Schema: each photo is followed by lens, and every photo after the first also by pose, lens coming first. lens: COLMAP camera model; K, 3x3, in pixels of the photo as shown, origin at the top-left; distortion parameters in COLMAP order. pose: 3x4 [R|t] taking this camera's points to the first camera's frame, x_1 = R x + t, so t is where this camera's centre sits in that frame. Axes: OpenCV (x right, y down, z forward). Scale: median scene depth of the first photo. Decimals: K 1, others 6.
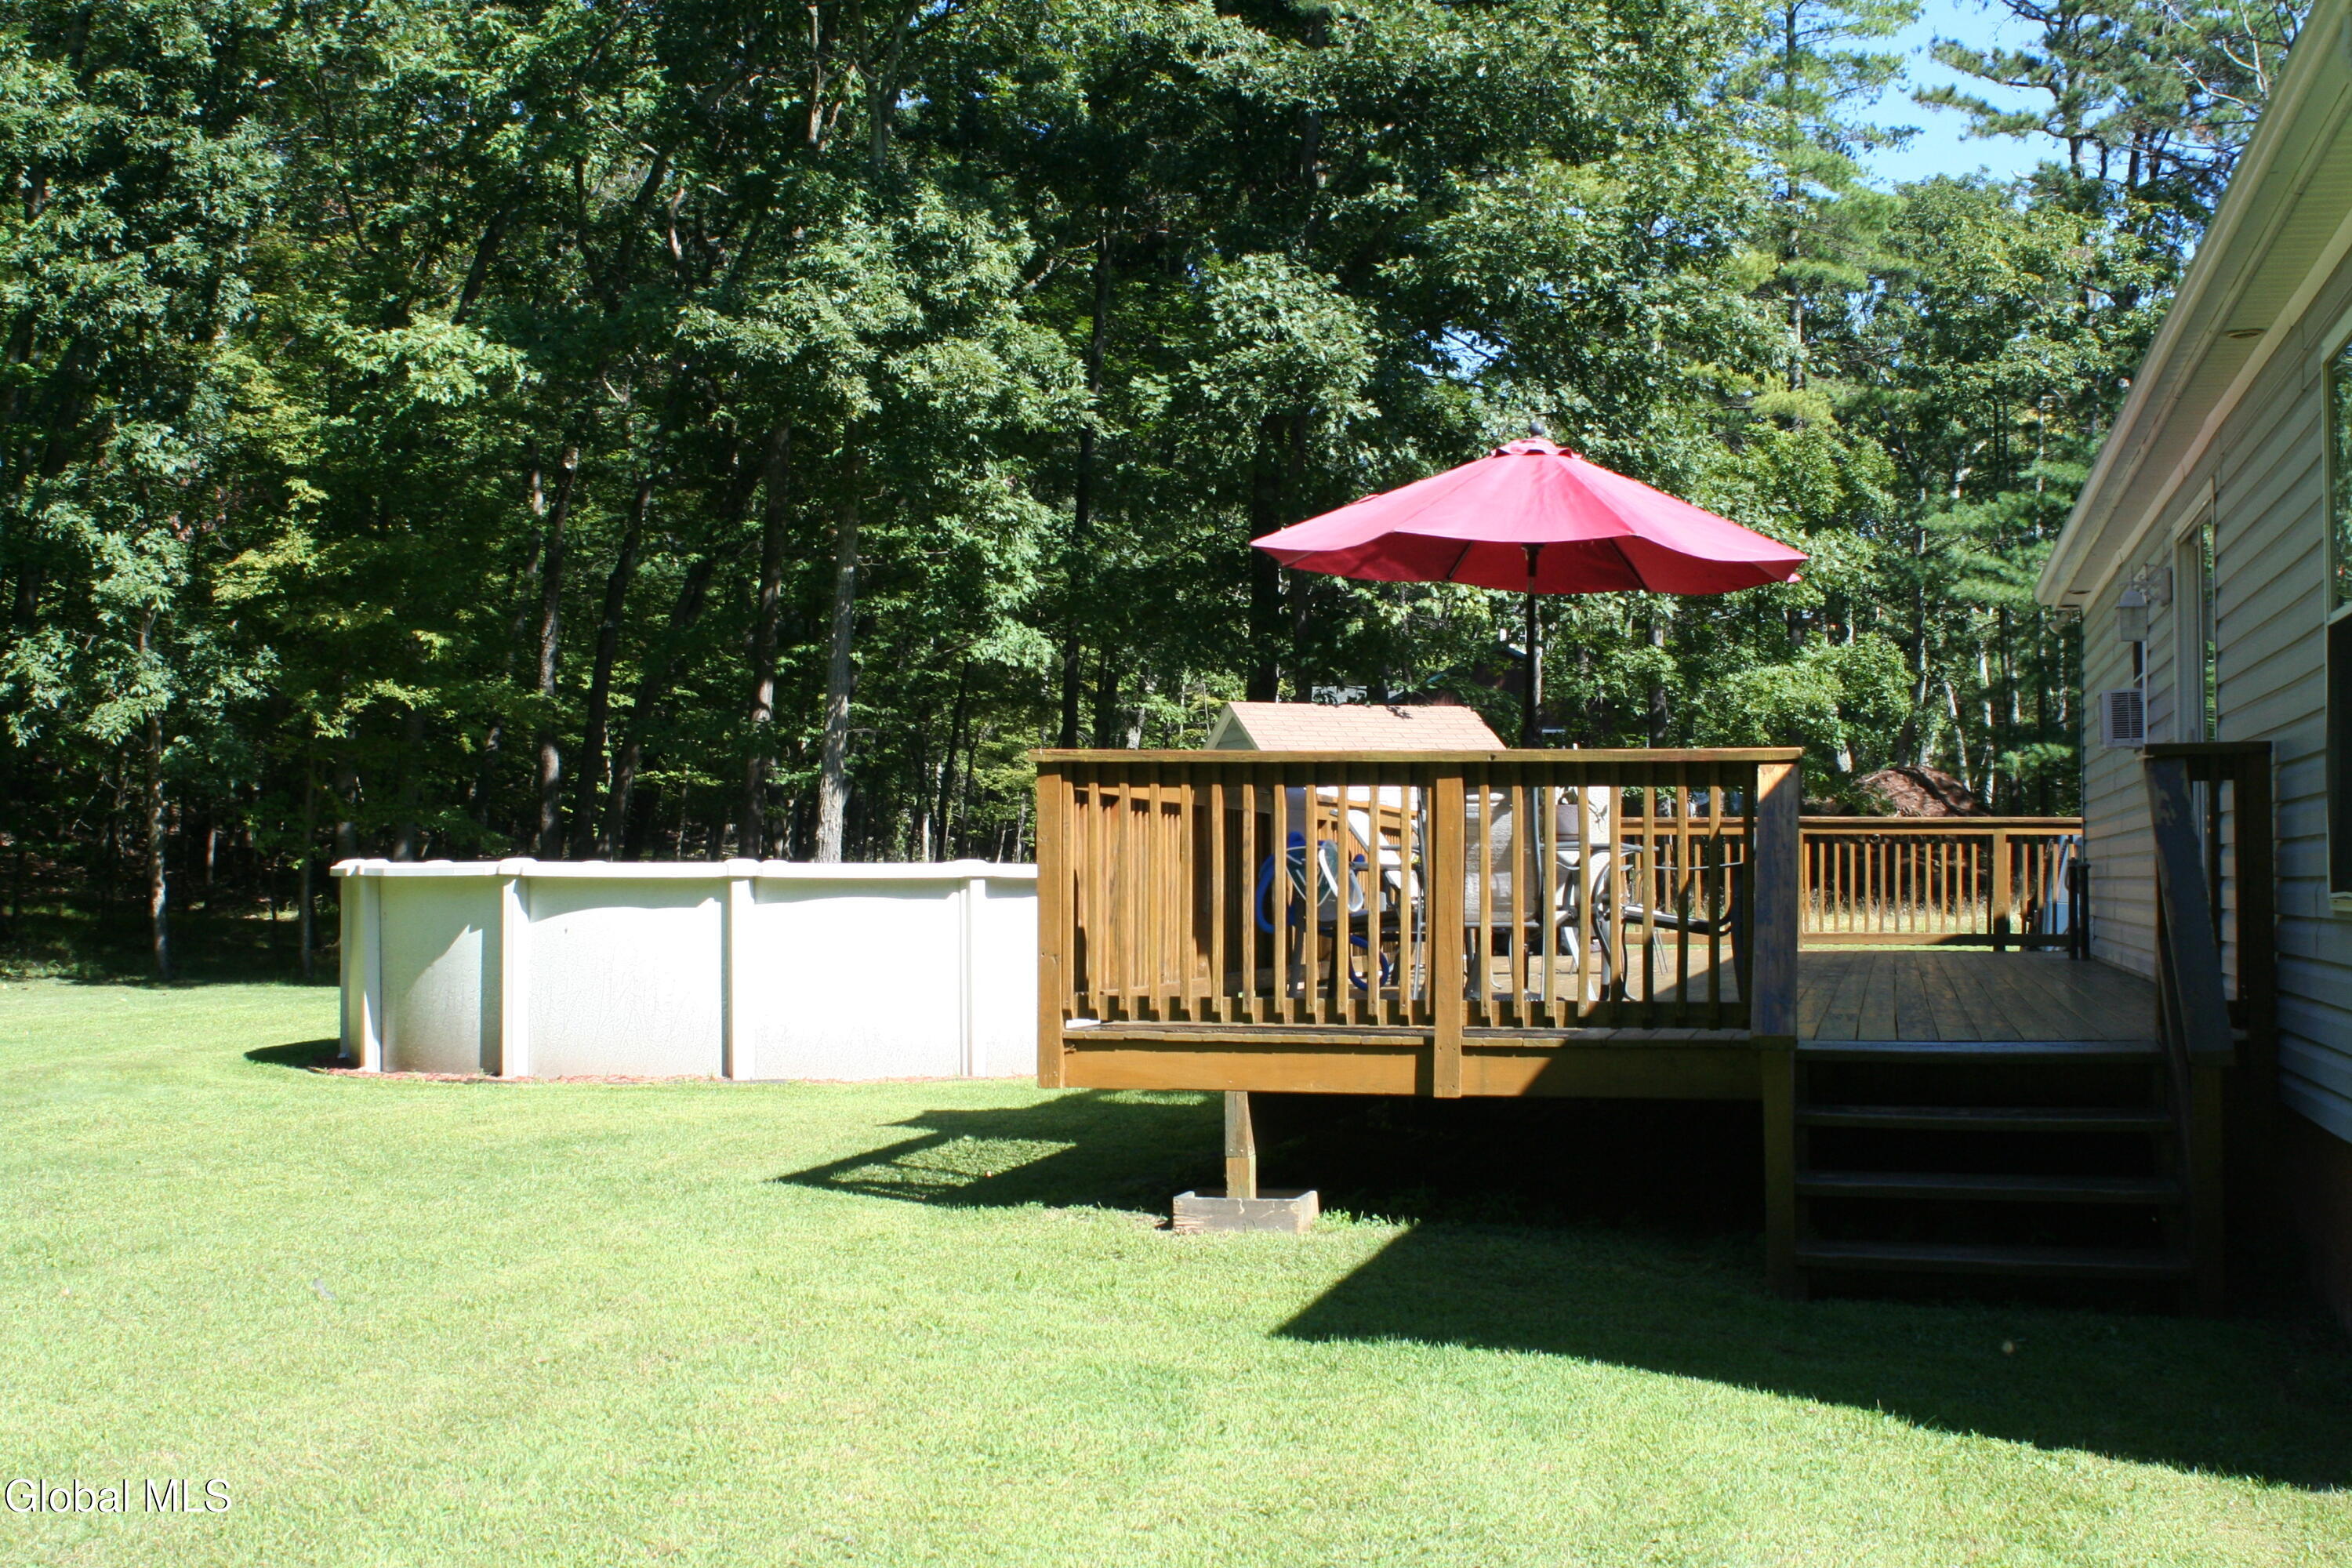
lens RADIAL K [[3098.8, 0, 1176.0], [0, 3098.8, 784.0], [0, 0, 1]] dist [-0.144036, 0.085182]
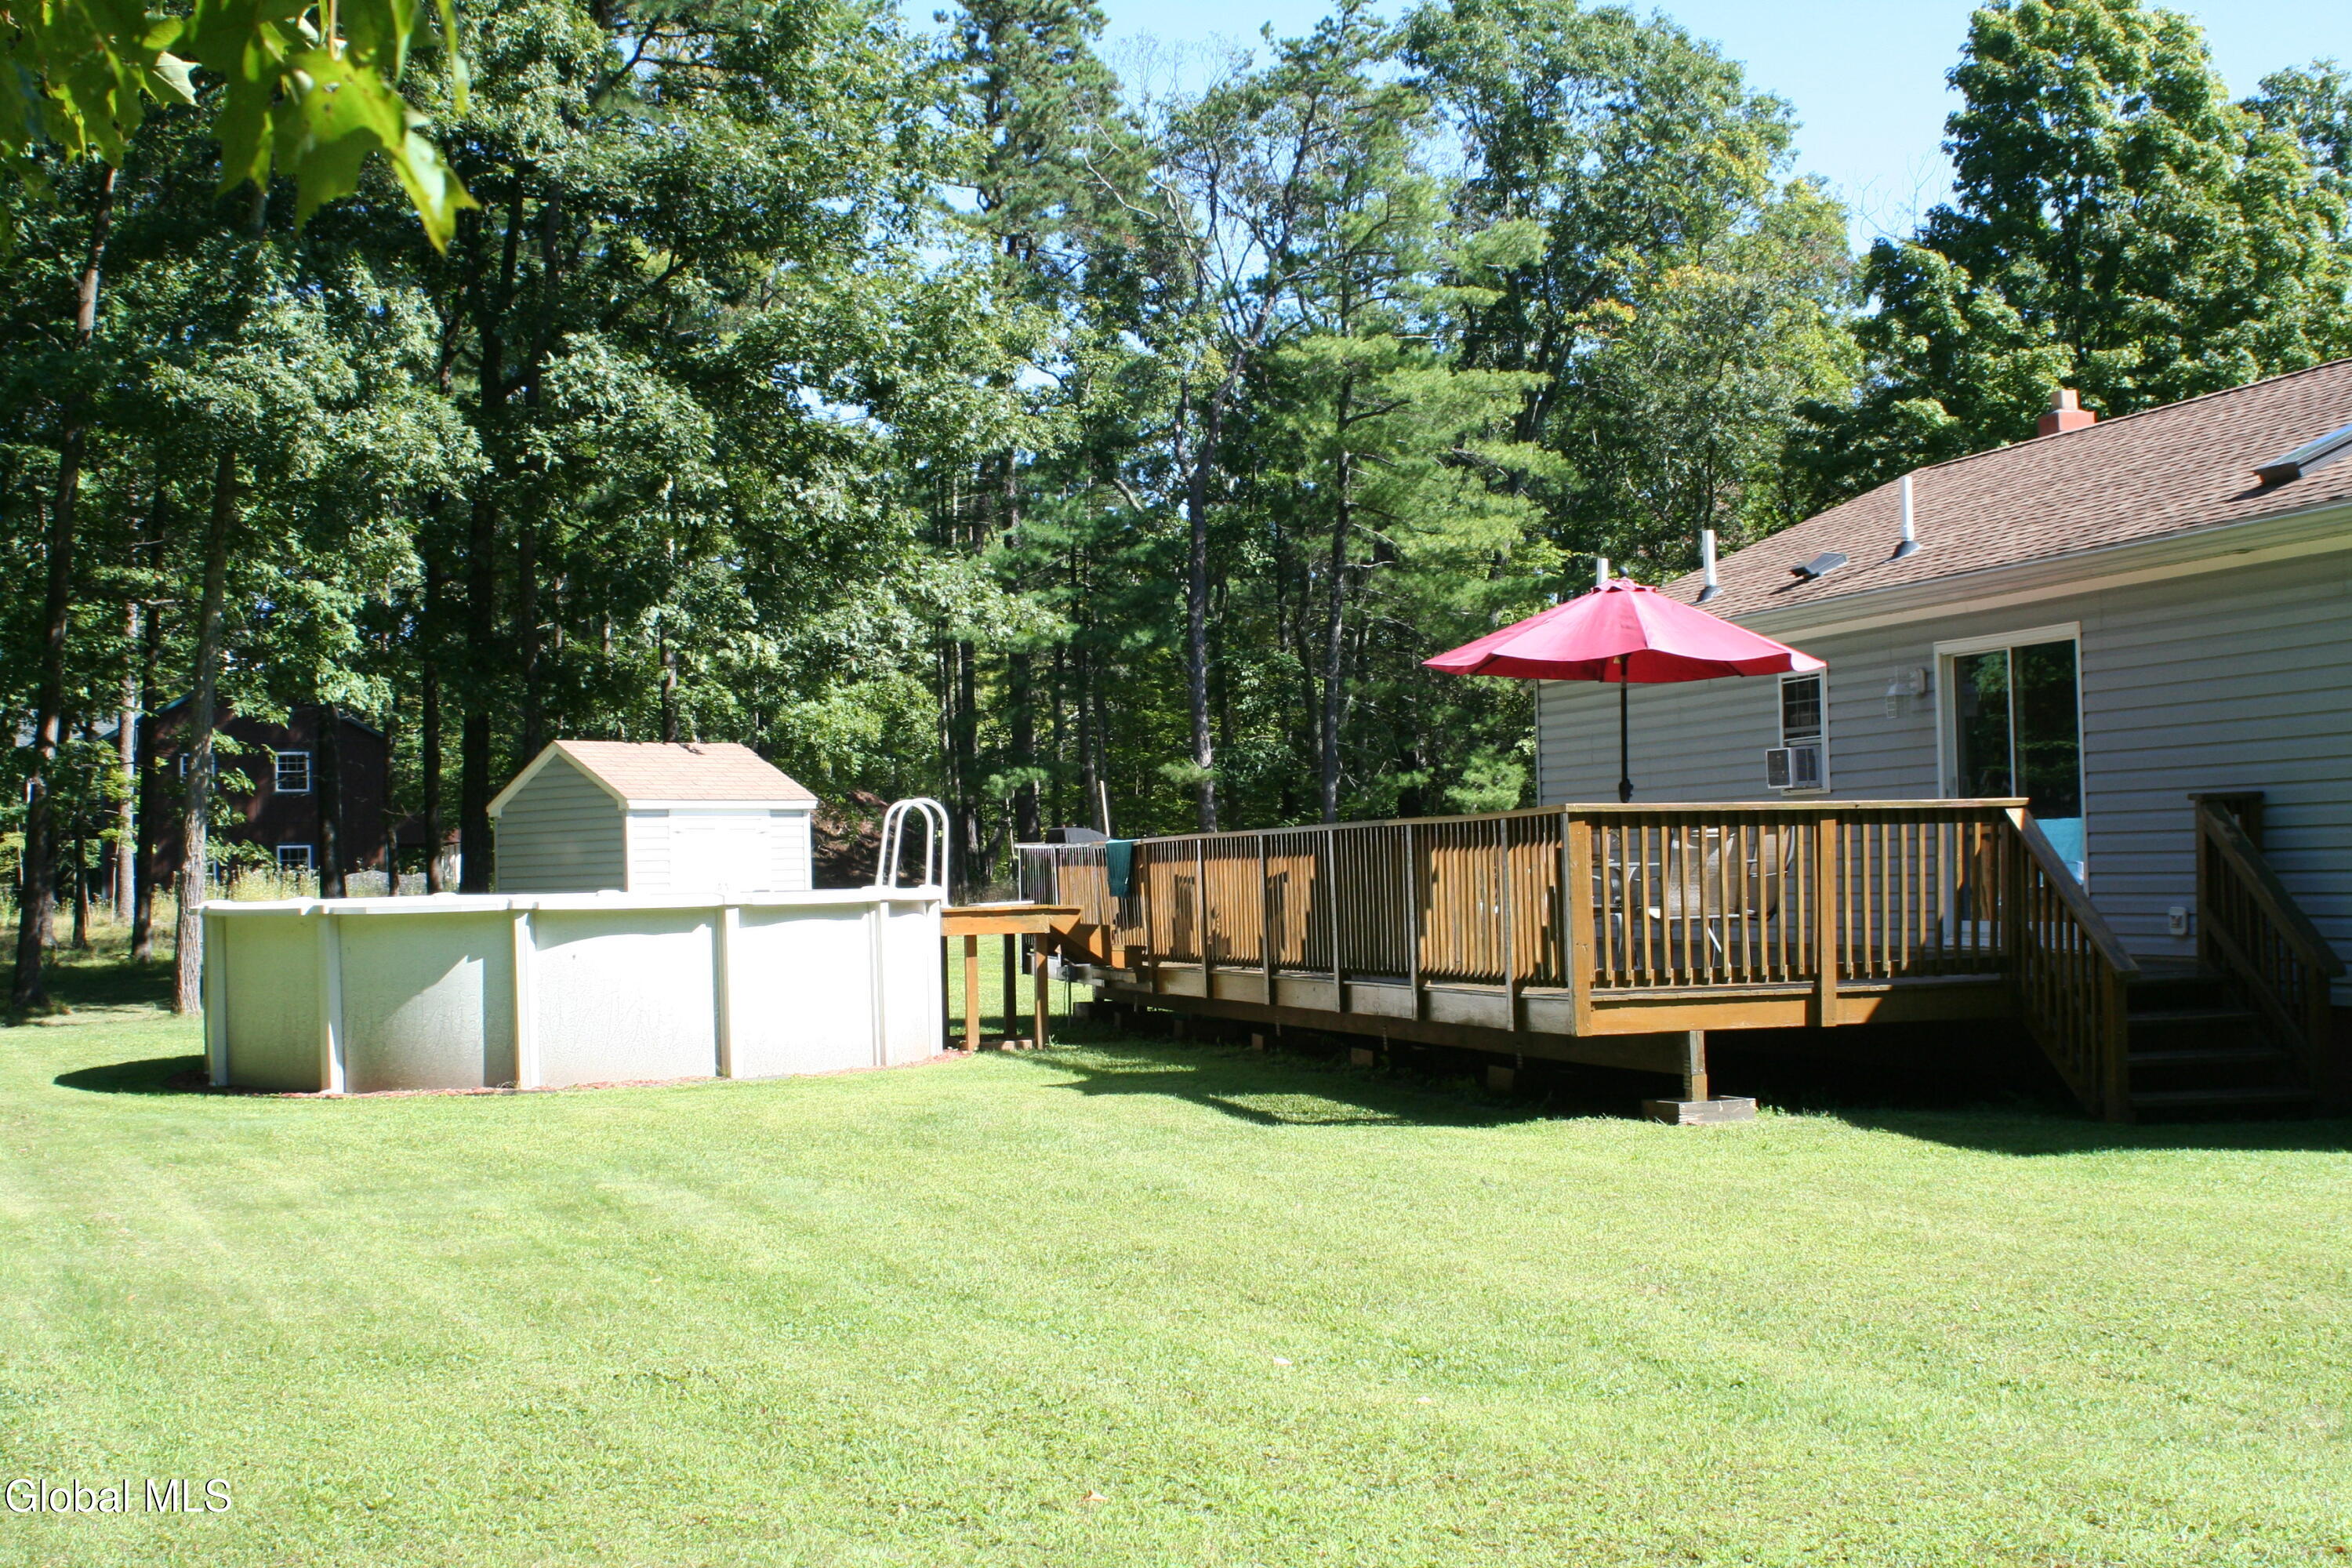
lens RADIAL K [[3098.8, 0, 1176.0], [0, 3098.8, 784.0], [0, 0, 1]] dist [-0.144036, 0.085182]
pose [[0.869225, -0.008960, 0.494336, -0.564872], [0.010663, 0.999943, -0.000625, -0.013217], [-0.494302, 0.005814, 0.869271, -0.104517]]
